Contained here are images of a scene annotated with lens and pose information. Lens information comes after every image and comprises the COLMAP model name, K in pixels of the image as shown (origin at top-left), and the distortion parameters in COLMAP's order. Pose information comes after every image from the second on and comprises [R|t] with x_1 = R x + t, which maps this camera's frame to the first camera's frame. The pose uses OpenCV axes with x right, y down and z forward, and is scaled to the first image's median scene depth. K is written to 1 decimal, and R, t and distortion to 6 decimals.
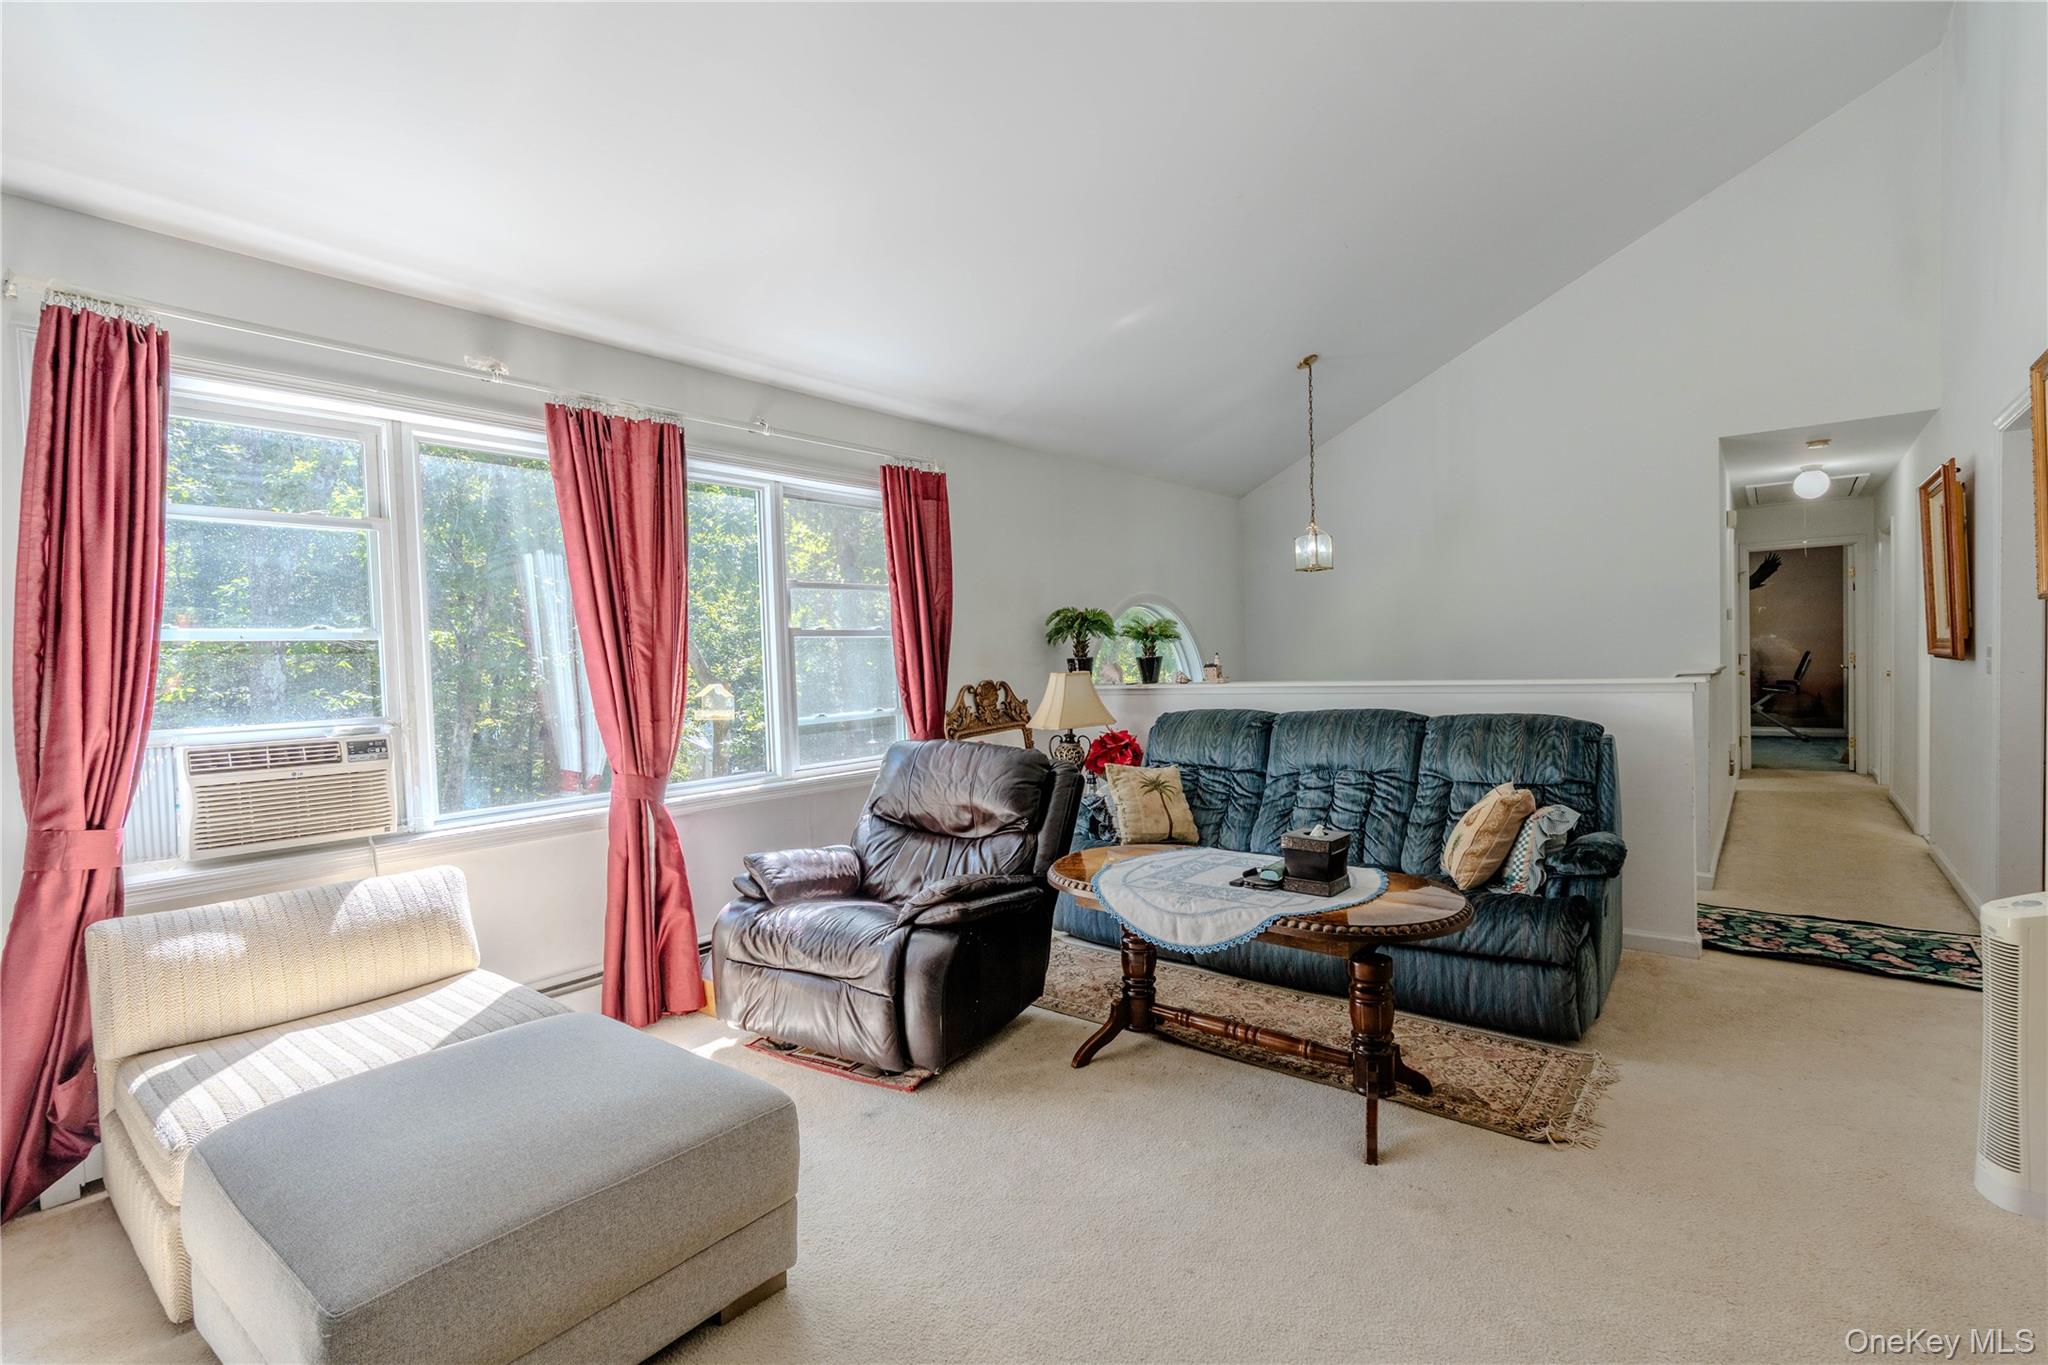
lens RADIAL K [[935.8, 0, 1027.7], [0, 935.8, 686.9], [0, 0, 1]] dist [-0.008212, 0.001467]
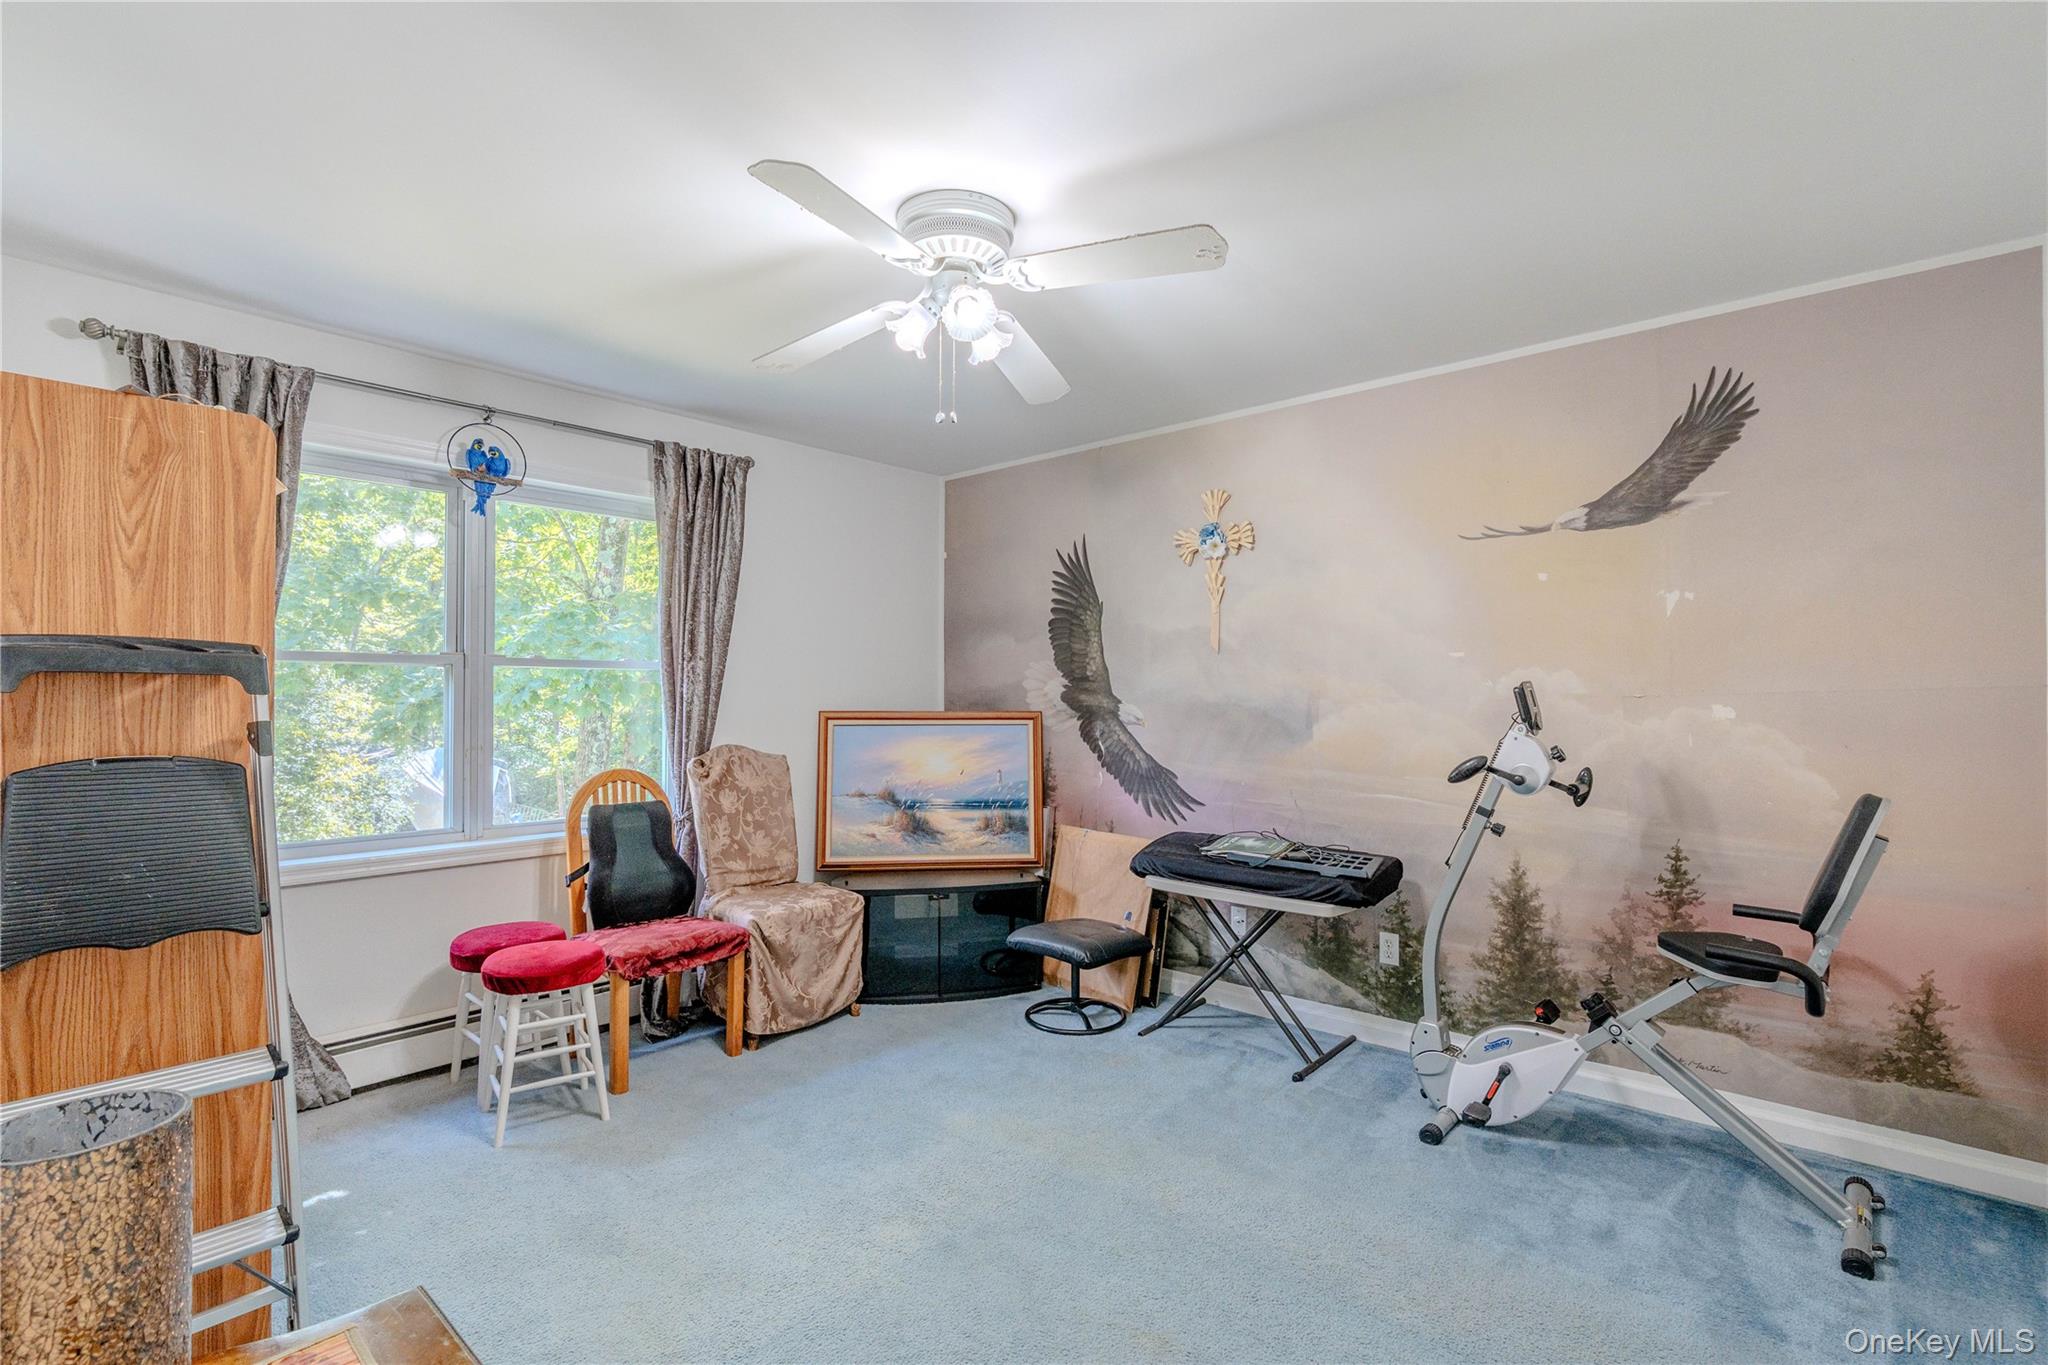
lens RADIAL K [[935.8, 0, 1027.7], [0, 935.8, 686.9], [0, 0, 1]] dist [-0.008212, 0.001467]
pose [[0.997959, 0.031932, -0.055293, 1.201970], [-0.034212, 0.998581, -0.040799, -0.085411], [0.053911, 0.042608, 0.997636, 1.422384]]
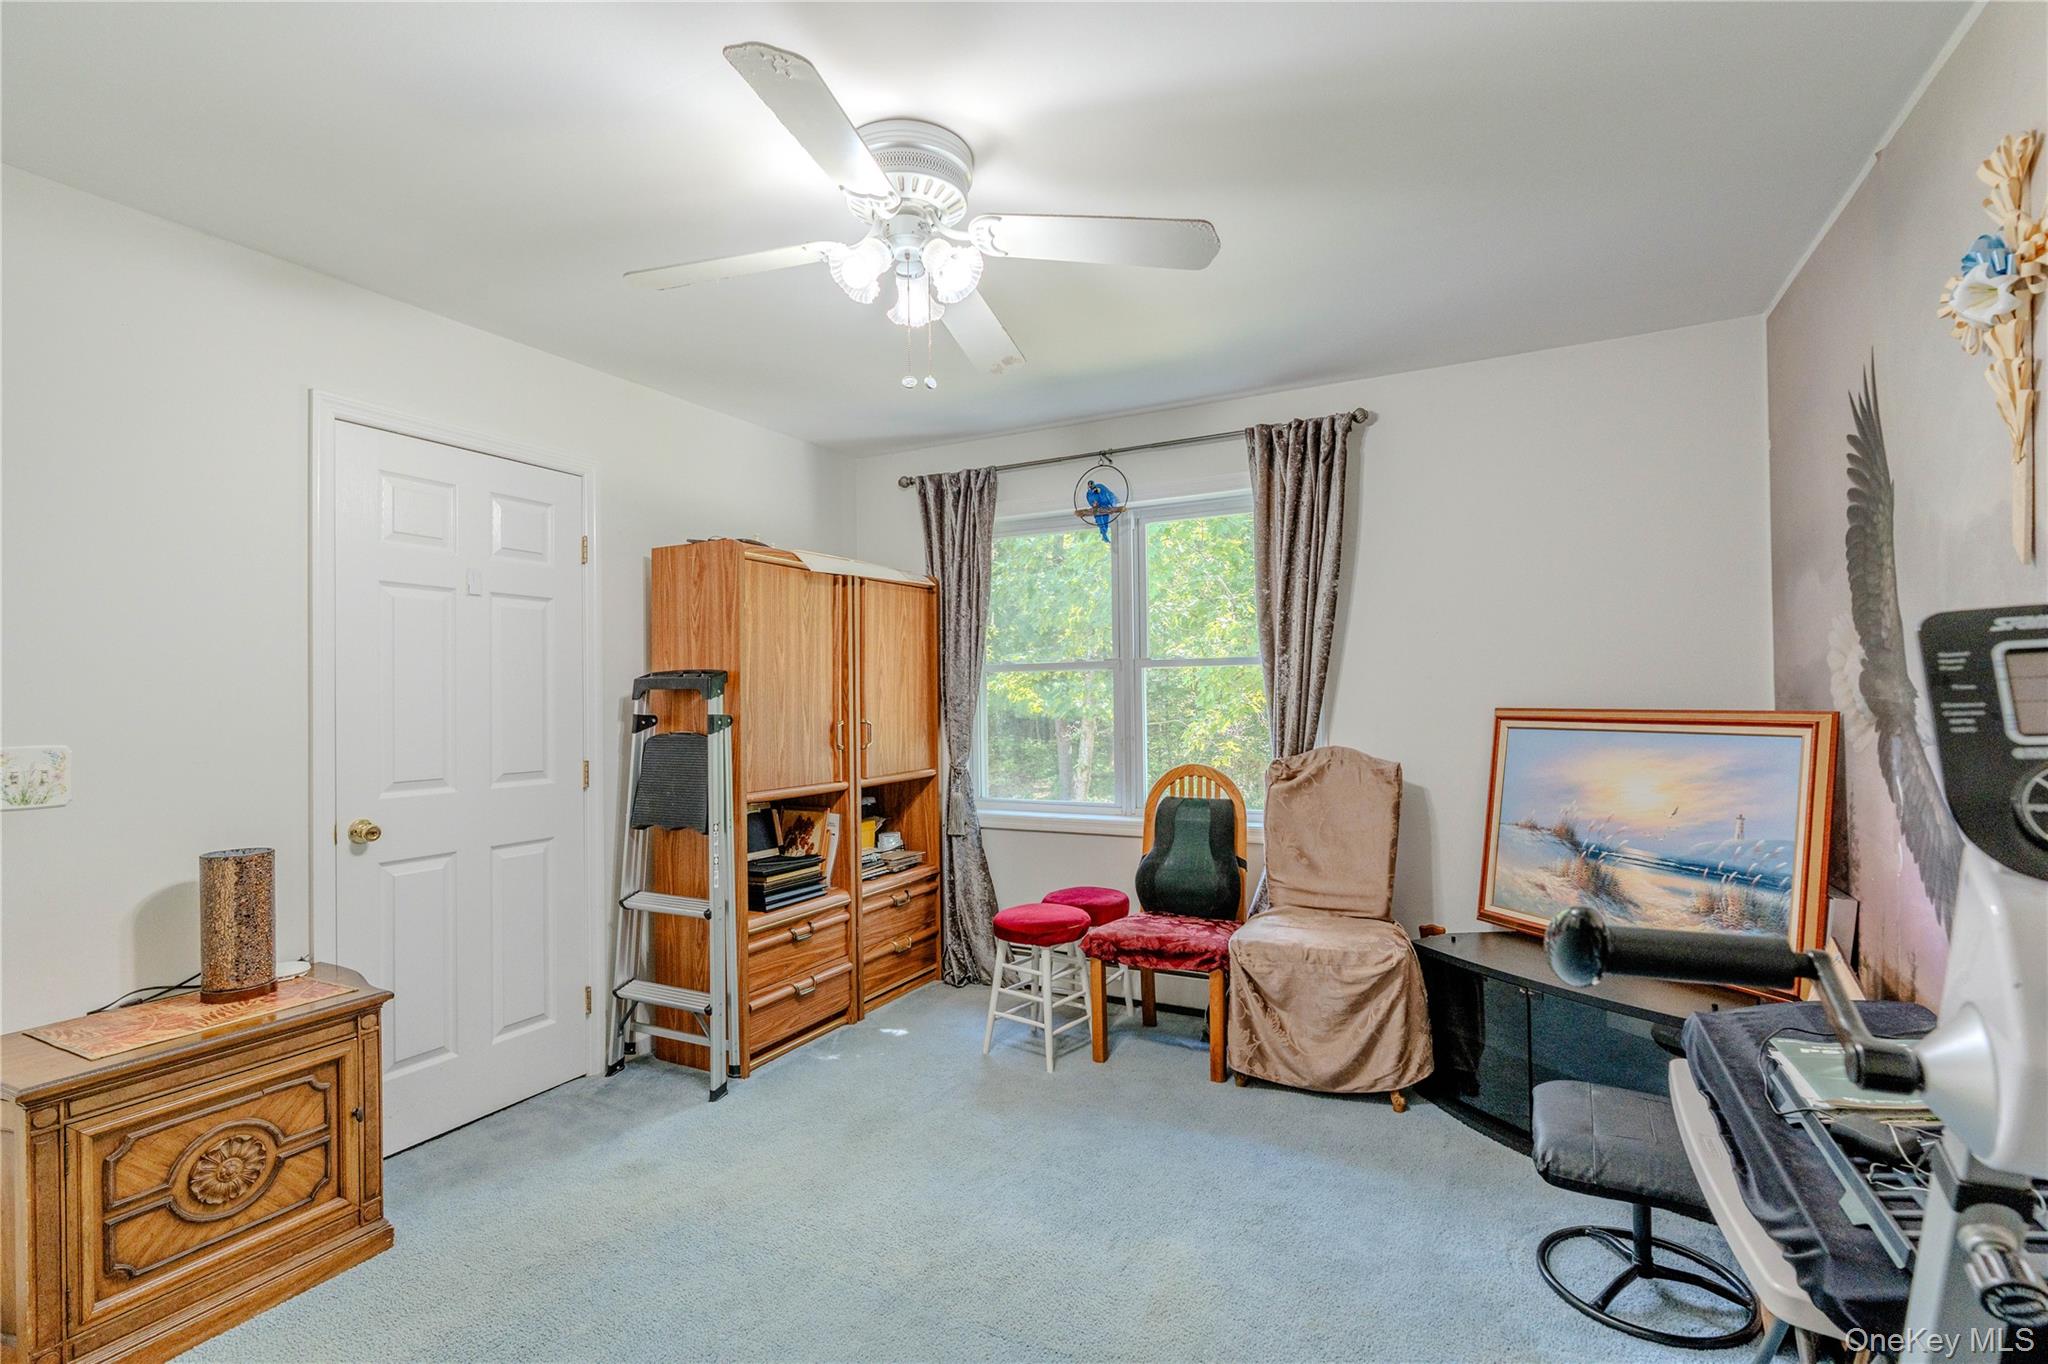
lens RADIAL K [[935.8, 0, 1027.7], [0, 935.8, 686.4], [0, 0, 1]] dist [-0.008212, 0.001467]
pose [[0.200830, 0.018136, -0.979458, 1.532046], [-0.023229, 0.999636, 0.013747, -0.108348], [0.979351, 0.019991, 0.201178, 1.827755]]
